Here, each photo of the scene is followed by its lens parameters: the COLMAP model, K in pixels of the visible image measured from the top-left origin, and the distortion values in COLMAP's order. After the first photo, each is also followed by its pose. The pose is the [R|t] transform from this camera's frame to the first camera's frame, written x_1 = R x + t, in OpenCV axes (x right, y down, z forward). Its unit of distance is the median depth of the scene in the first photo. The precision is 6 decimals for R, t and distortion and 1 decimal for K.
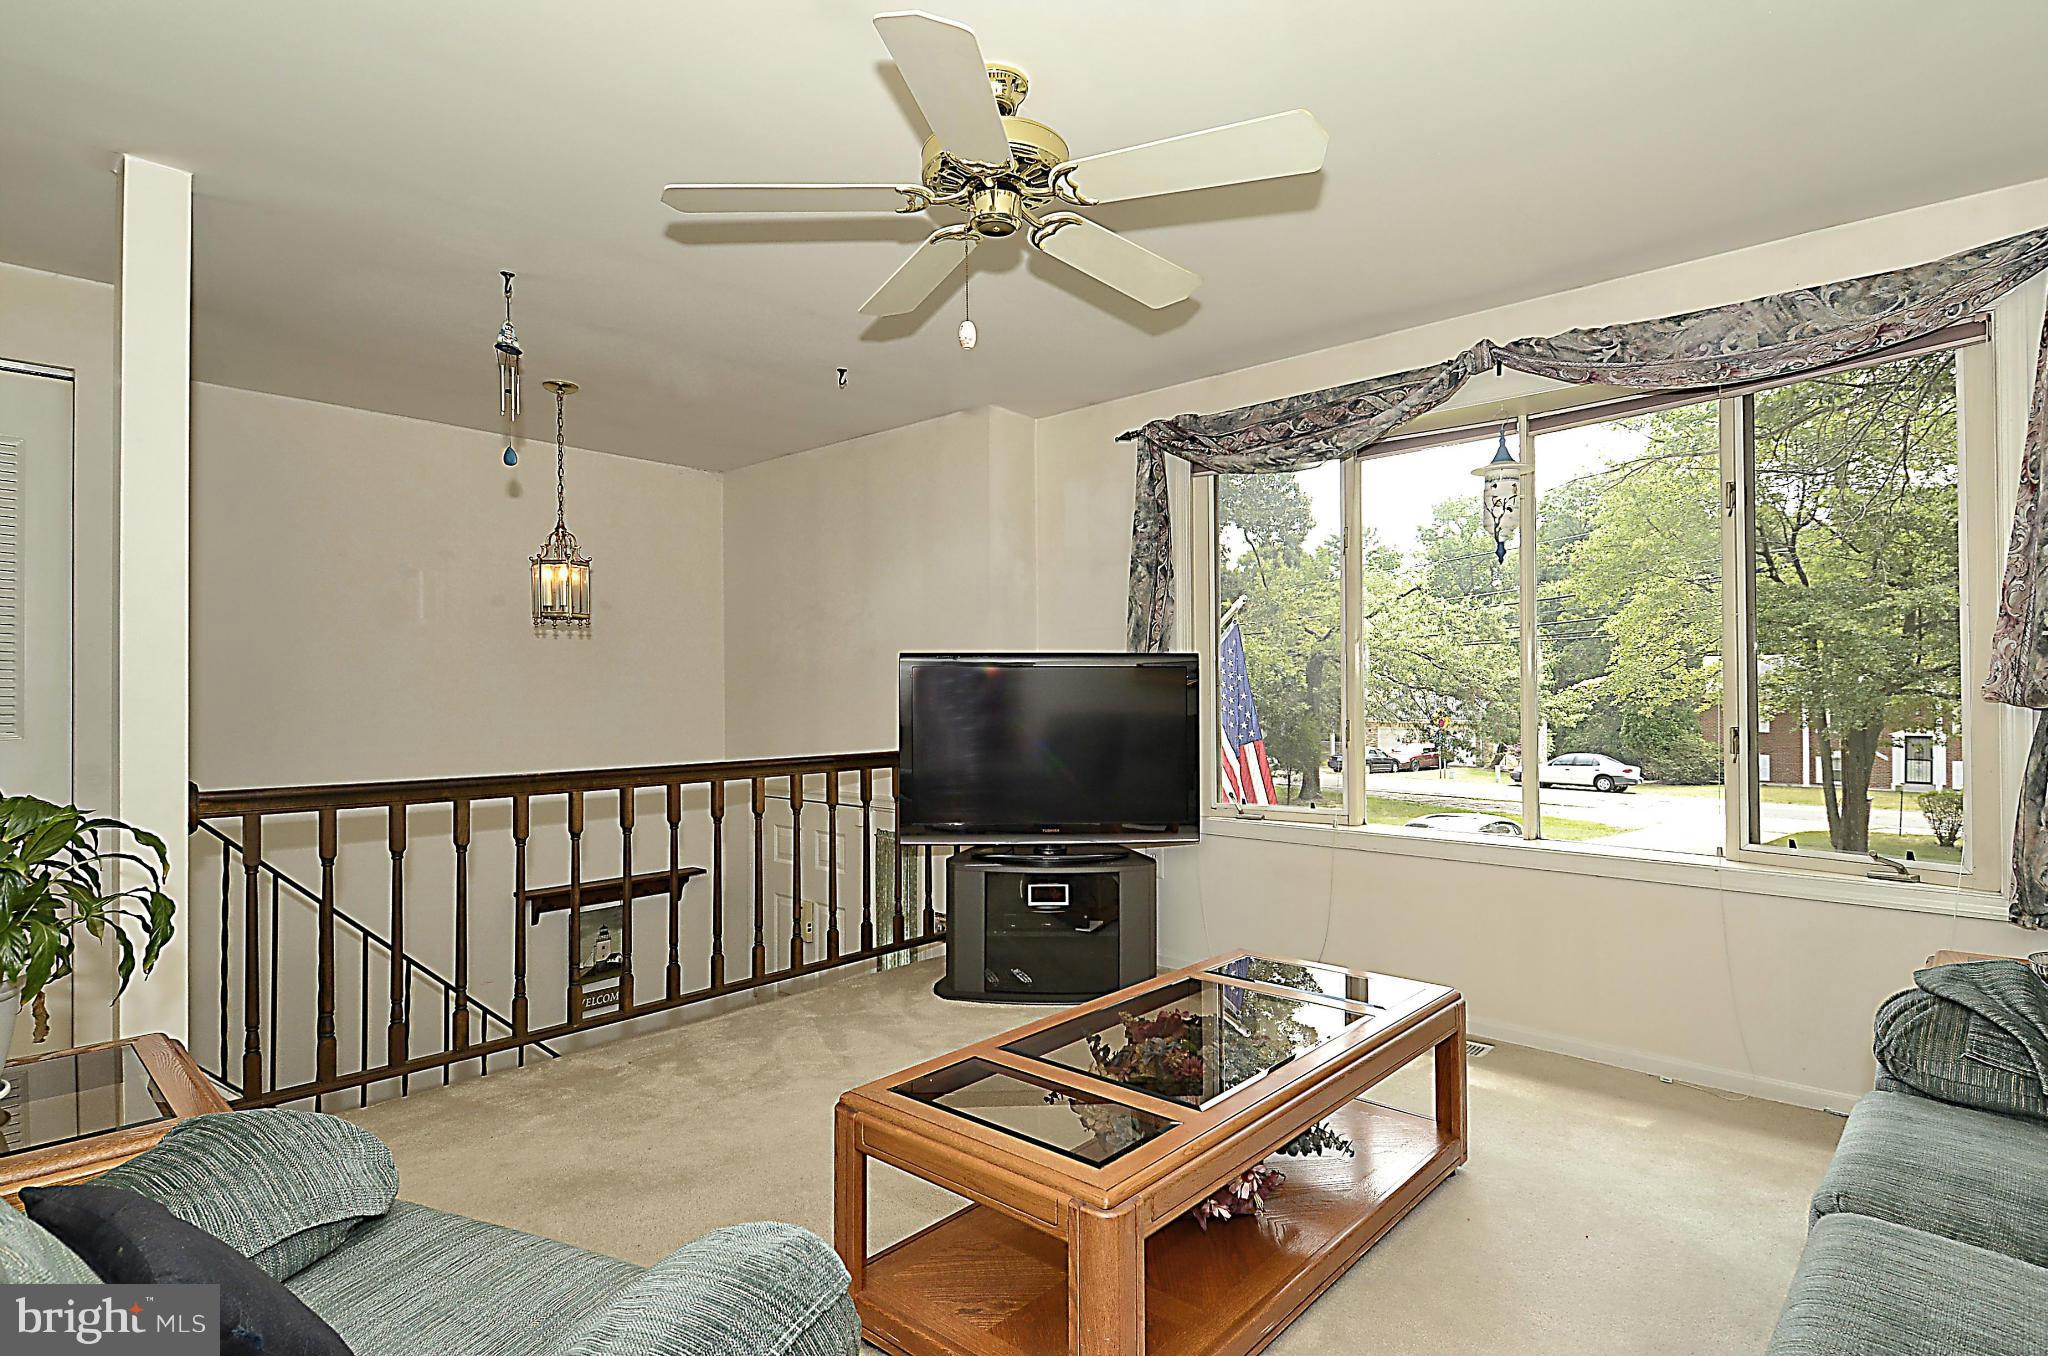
lens RADIAL K [[1027.7, 0, 1024.0], [0, 1027.7, 678.0], [0, 0, 1]] dist [0.001811, 0.000050]
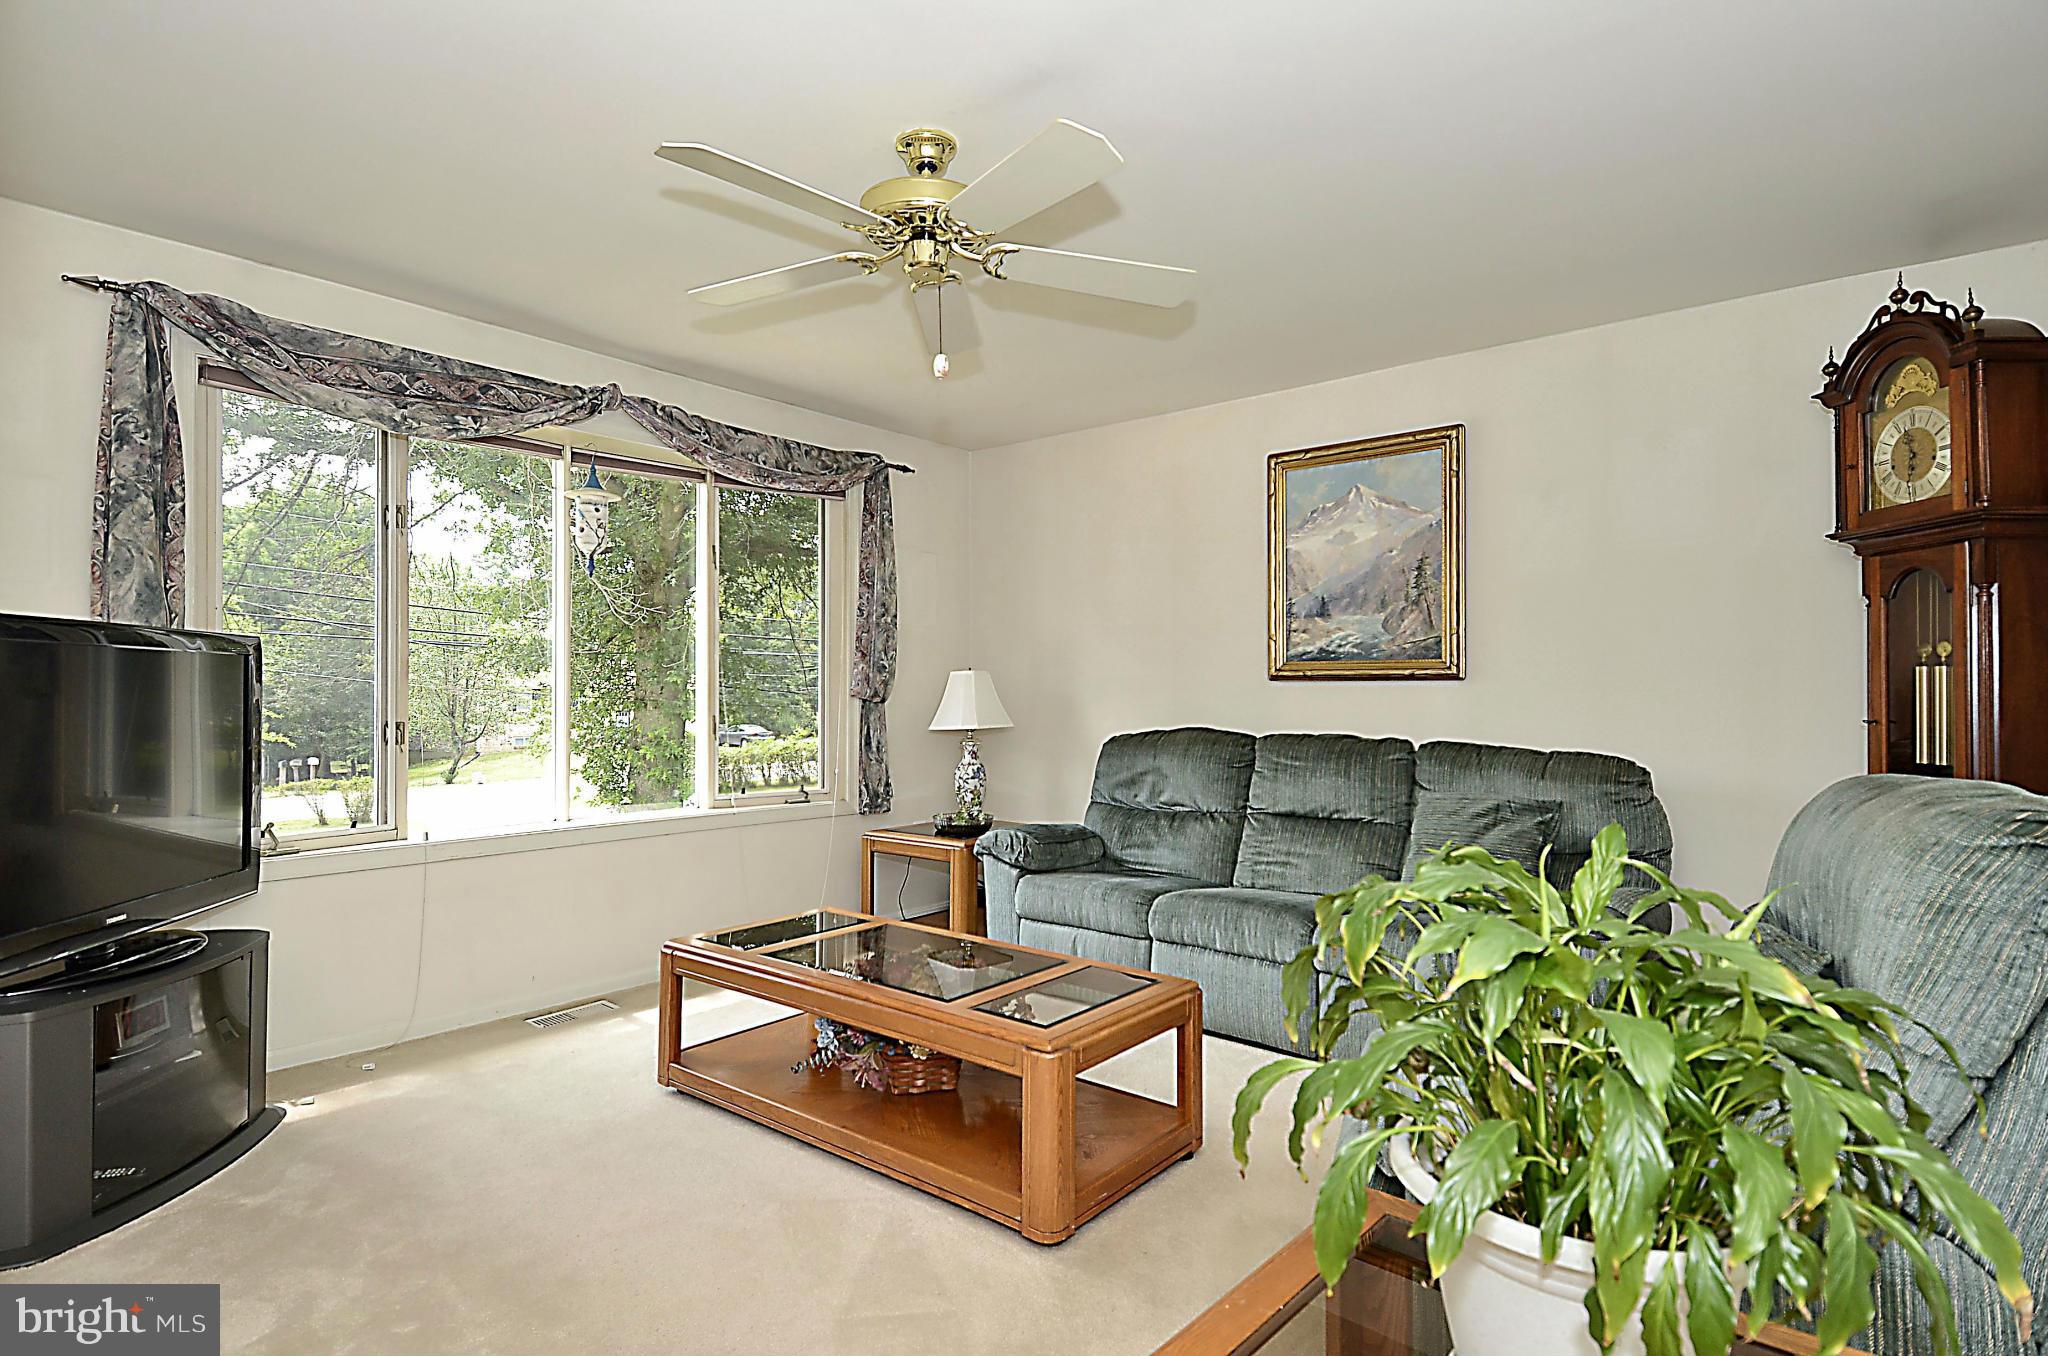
lens RADIAL K [[1027.7, 0, 1024.0], [0, 1027.7, 678.0], [0, 0, 1]] dist [0.001811, 0.000050]
pose [[-0.071279, 0.015087, 0.997342, -0.647449], [-0.008402, 0.999841, -0.015726, 0.010327], [-0.997421, -0.009501, -0.071141, 0.566477]]
